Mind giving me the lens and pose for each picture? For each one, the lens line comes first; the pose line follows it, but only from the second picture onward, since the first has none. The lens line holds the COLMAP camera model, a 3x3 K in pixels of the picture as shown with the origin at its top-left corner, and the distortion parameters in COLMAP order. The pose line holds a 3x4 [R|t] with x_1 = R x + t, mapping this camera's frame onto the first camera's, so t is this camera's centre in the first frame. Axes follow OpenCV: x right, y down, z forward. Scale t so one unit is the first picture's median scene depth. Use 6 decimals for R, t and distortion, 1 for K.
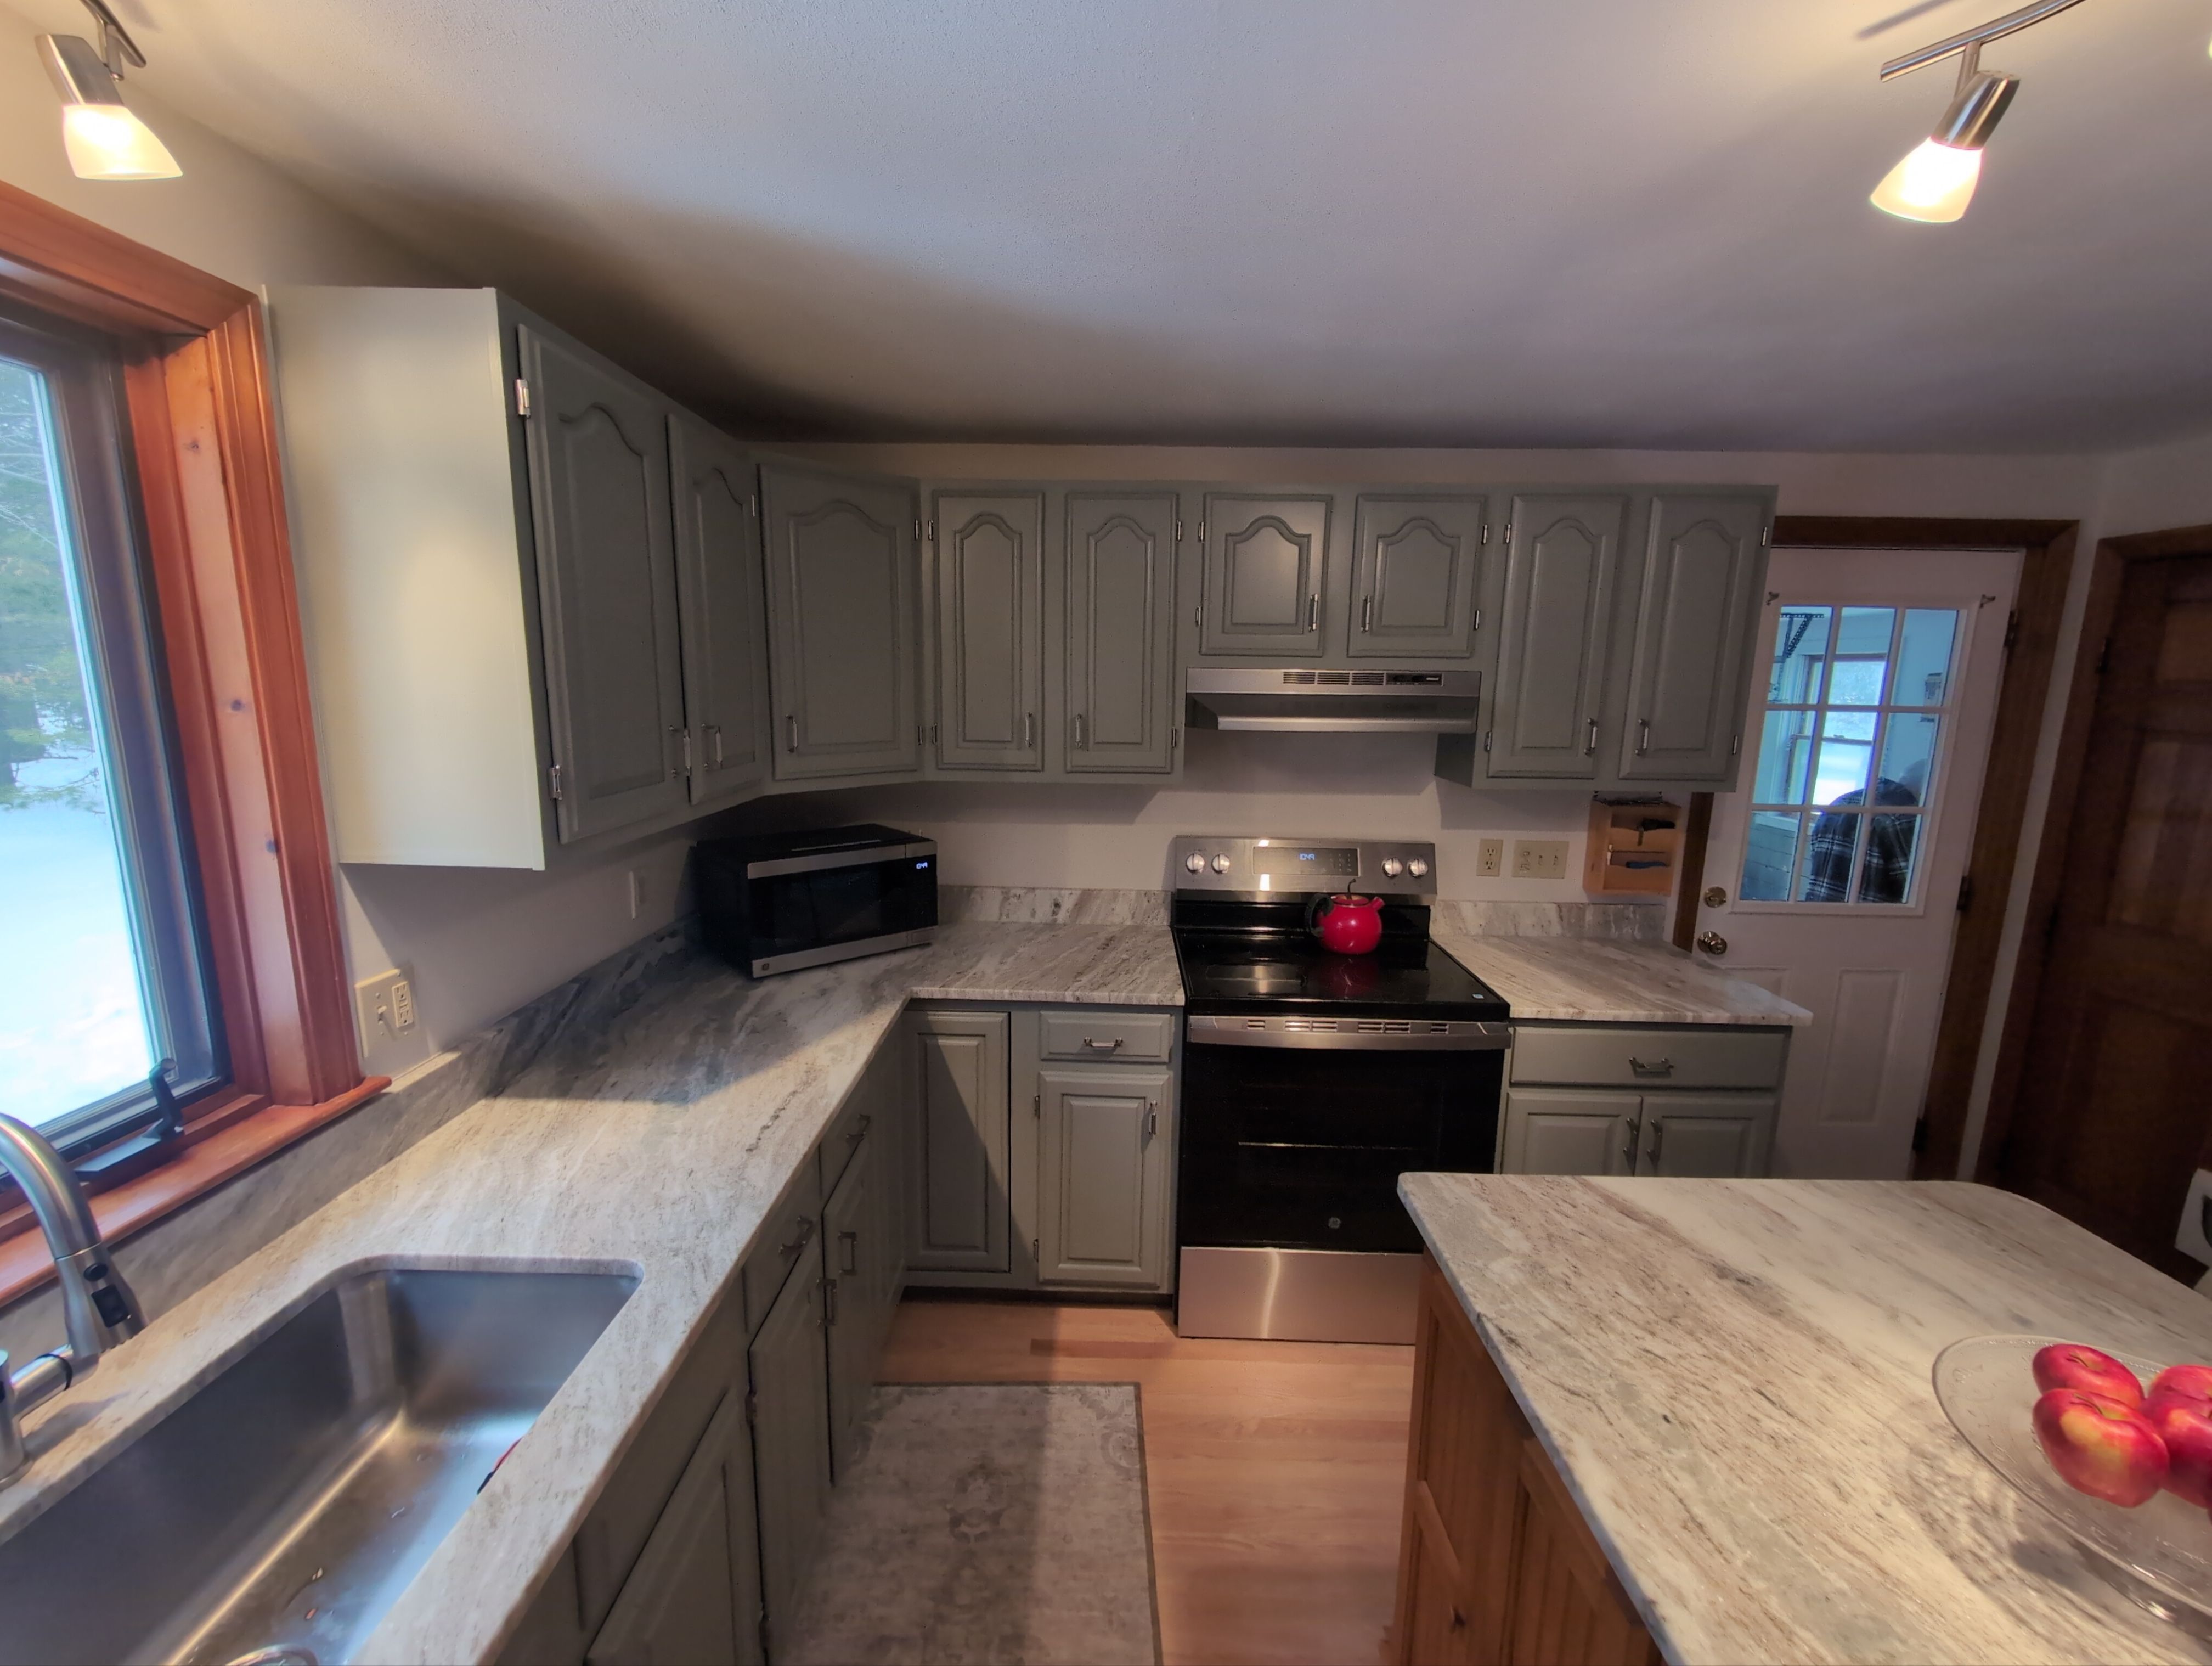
lens RADIAL K [[922.3, 0, 1107.2], [0, 922.3, 842.4], [0, 0, 1]] dist [0.000671, -0.000389]
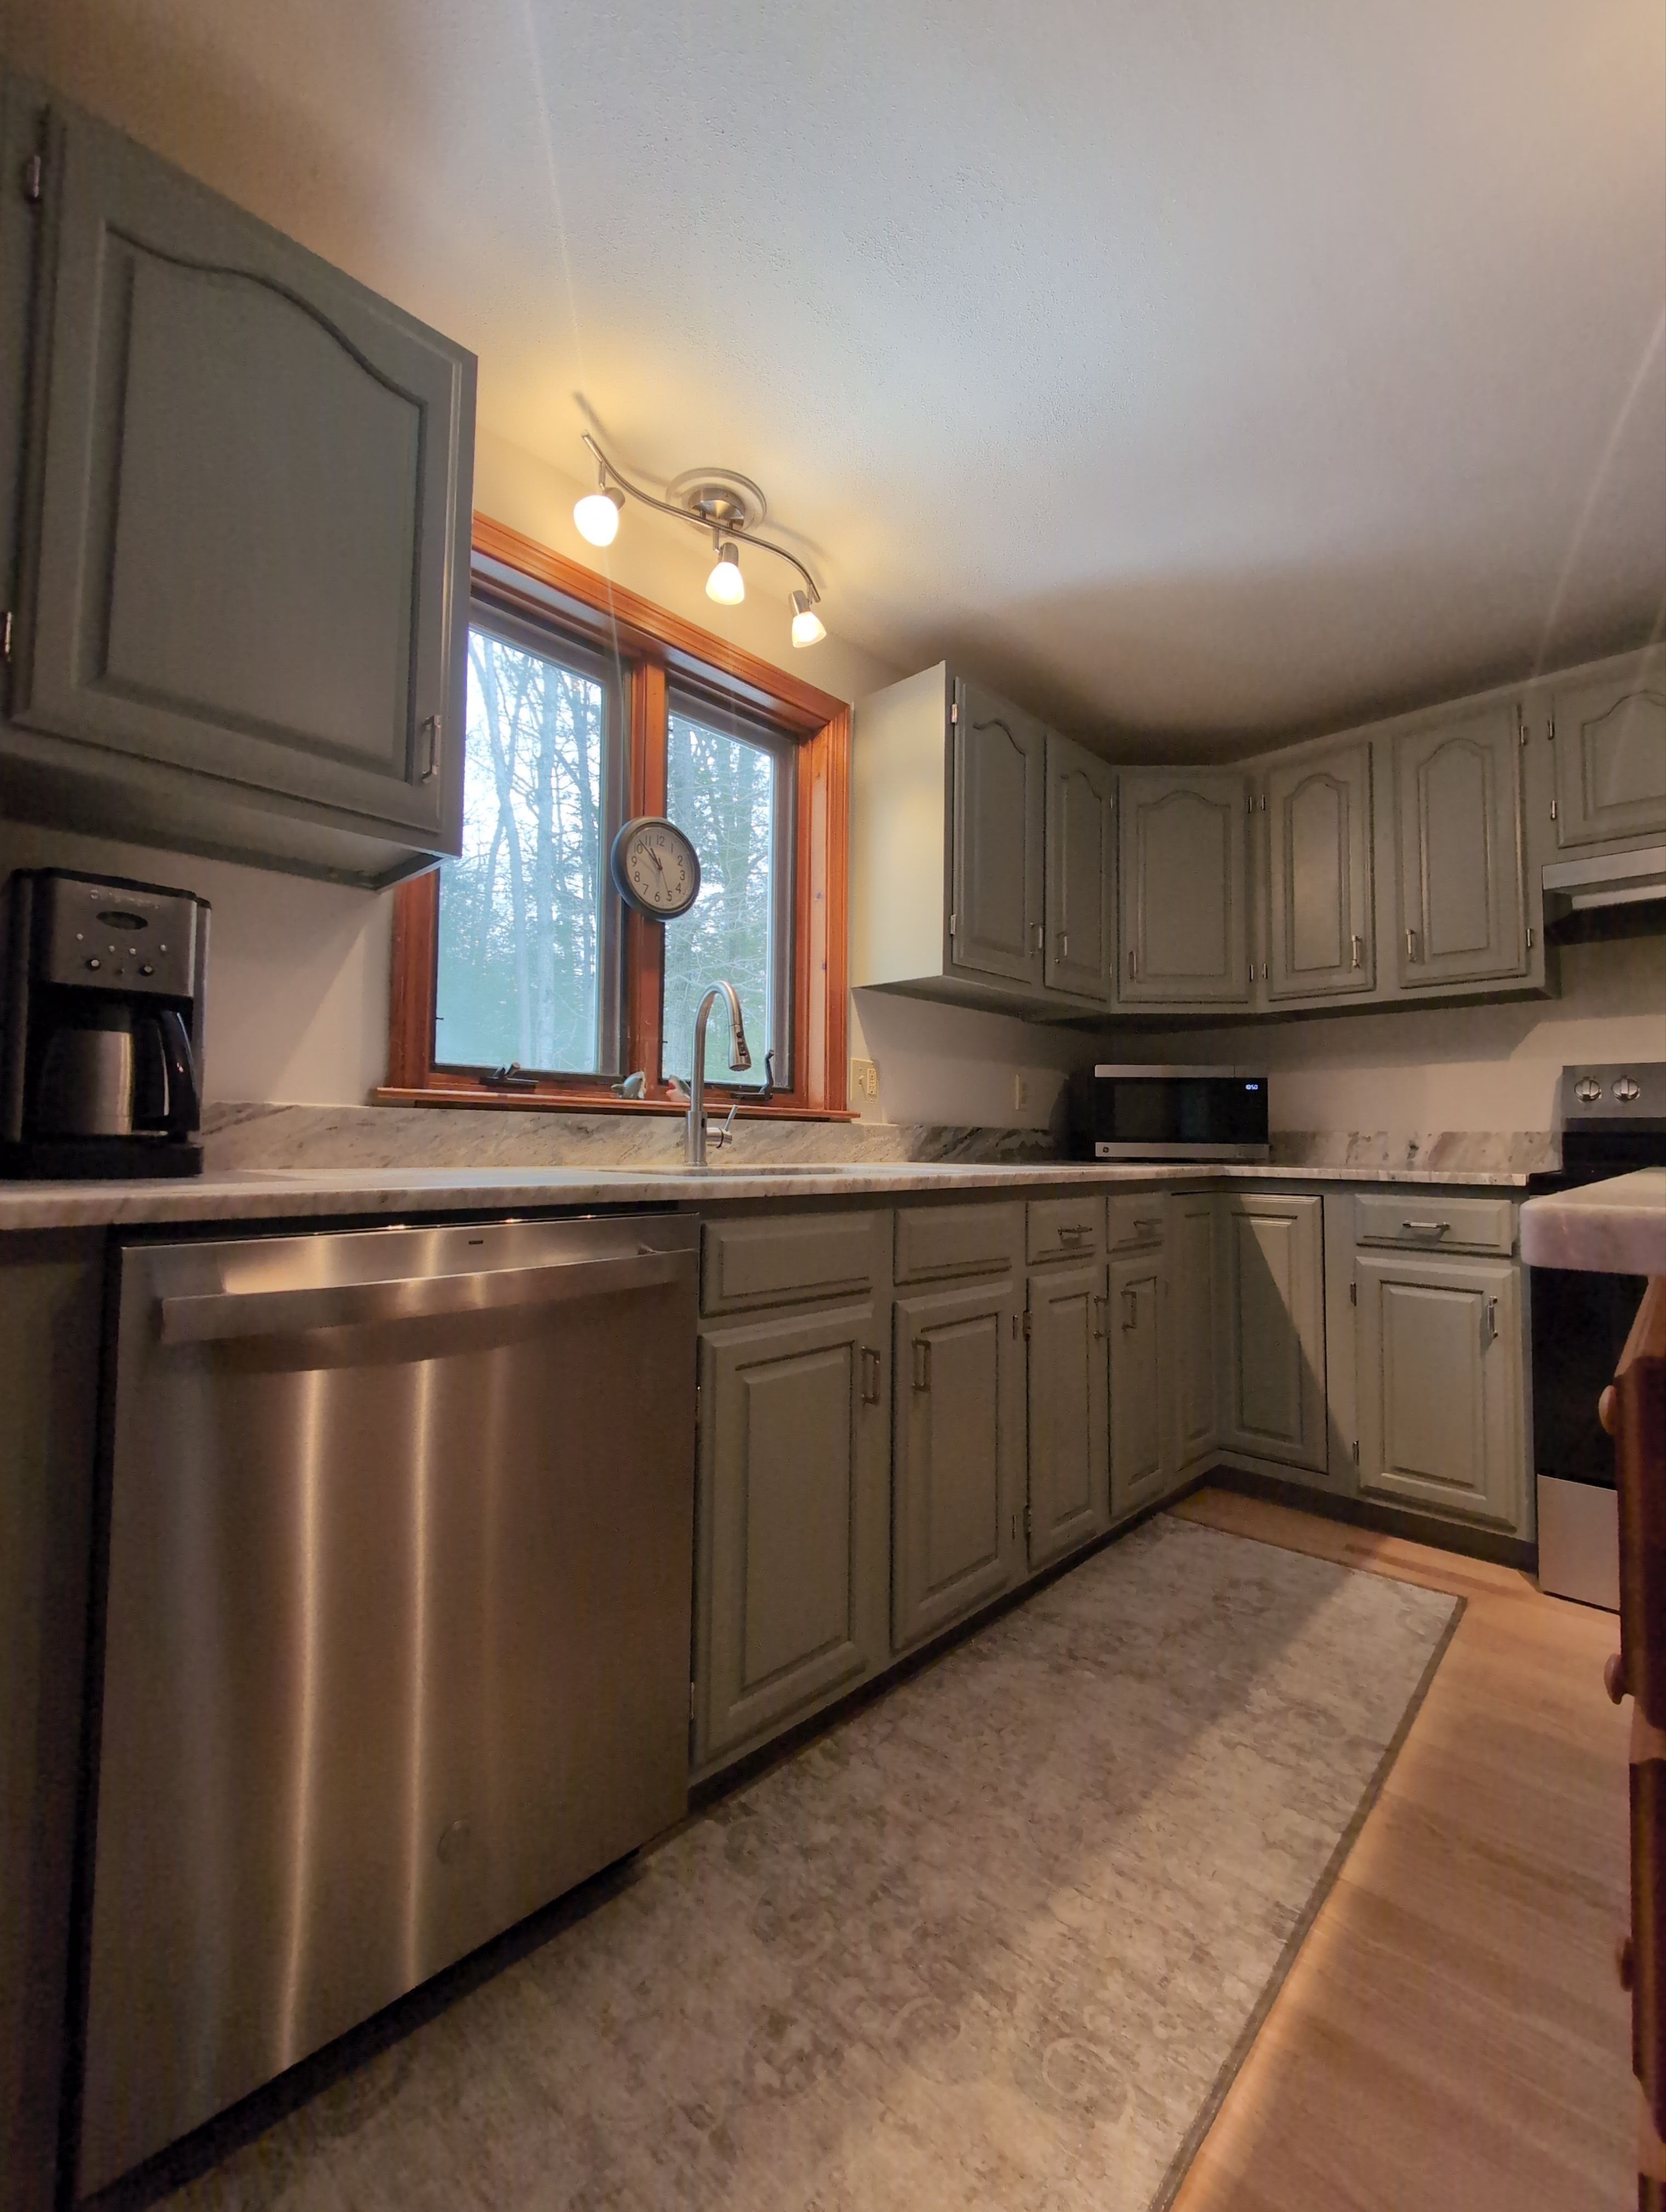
lens RADIAL K [[922.3, 0, 820.9], [0, 922.3, 1101.6], [0, 0, 1]] dist [0.000671, -0.000389]
pose [[0.718449, -0.045358, -0.694100, 0.260170], [-0.118449, 0.975319, -0.186339, 0.411438], [0.685421, 0.216091, 0.695344, -0.174738]]
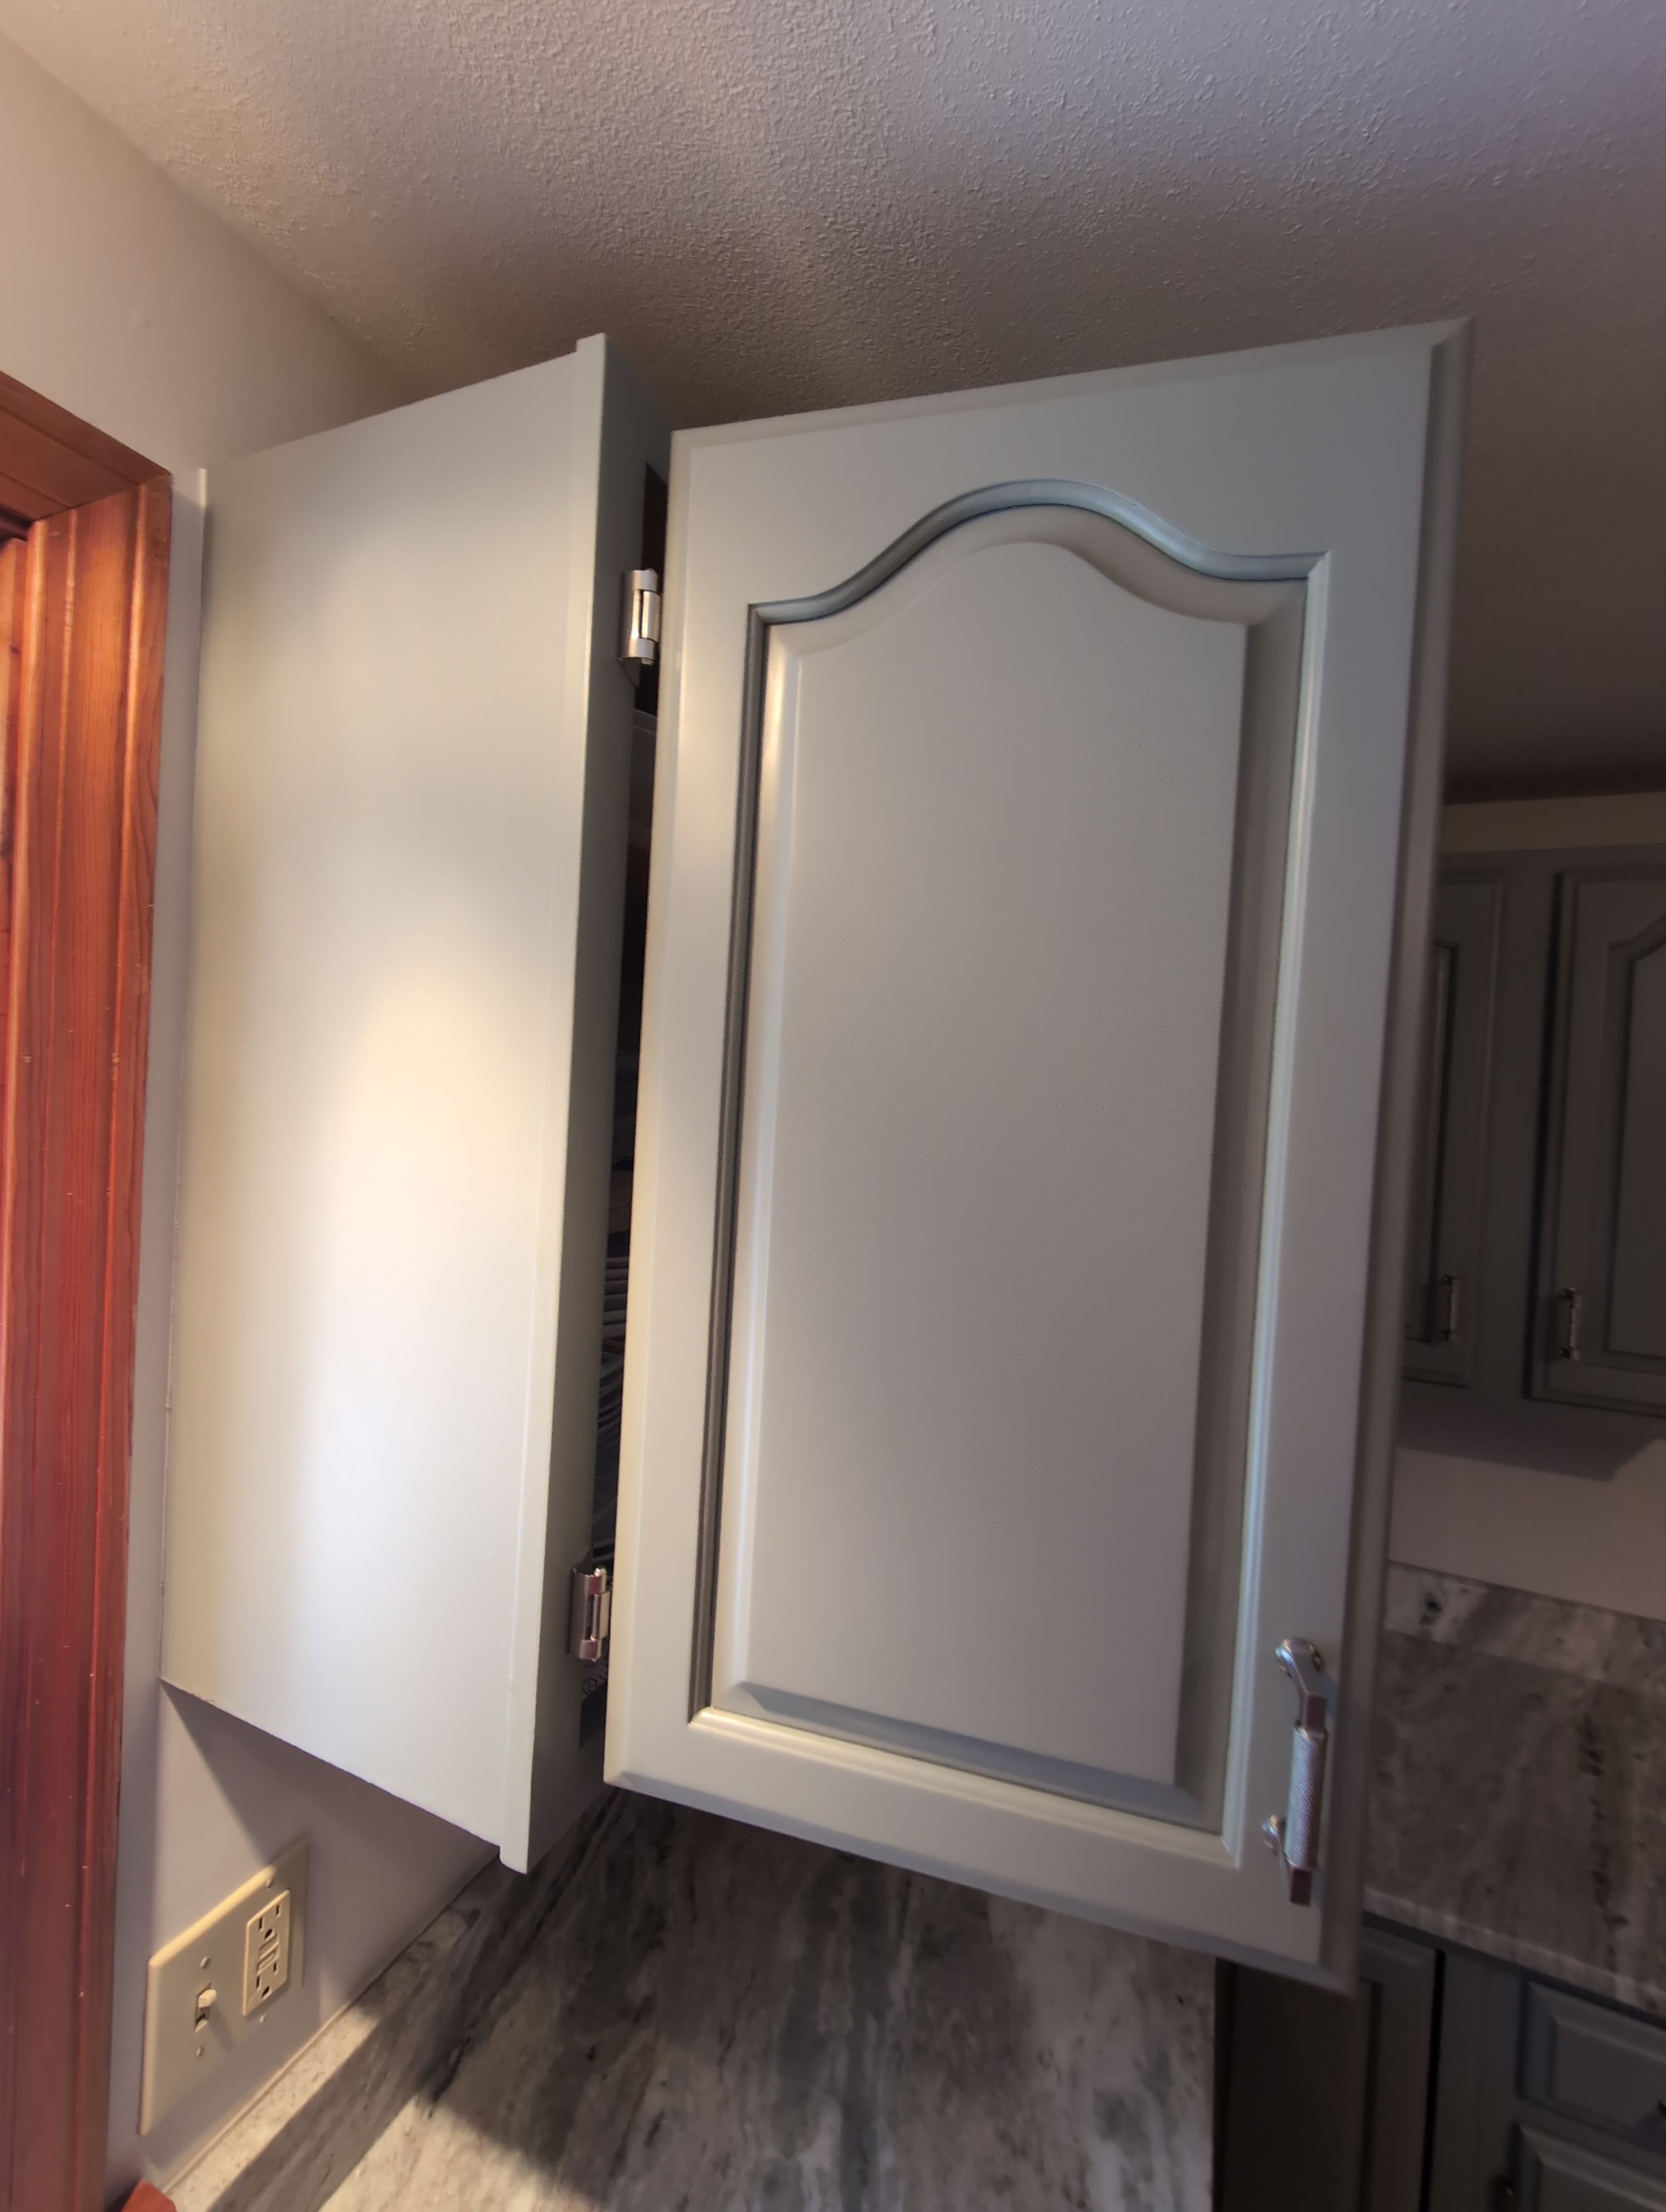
lens RADIAL K [[922.3, 0, 820.9], [0, 922.3, 1101.6], [0, 0, 1]] dist [0.000671, -0.000389]
pose [[0.916430, 0.032890, -0.398842, -0.263404], [-0.103116, 0.982372, -0.155923, -0.150757], [0.386683, 0.184019, 0.903667, 0.472251]]
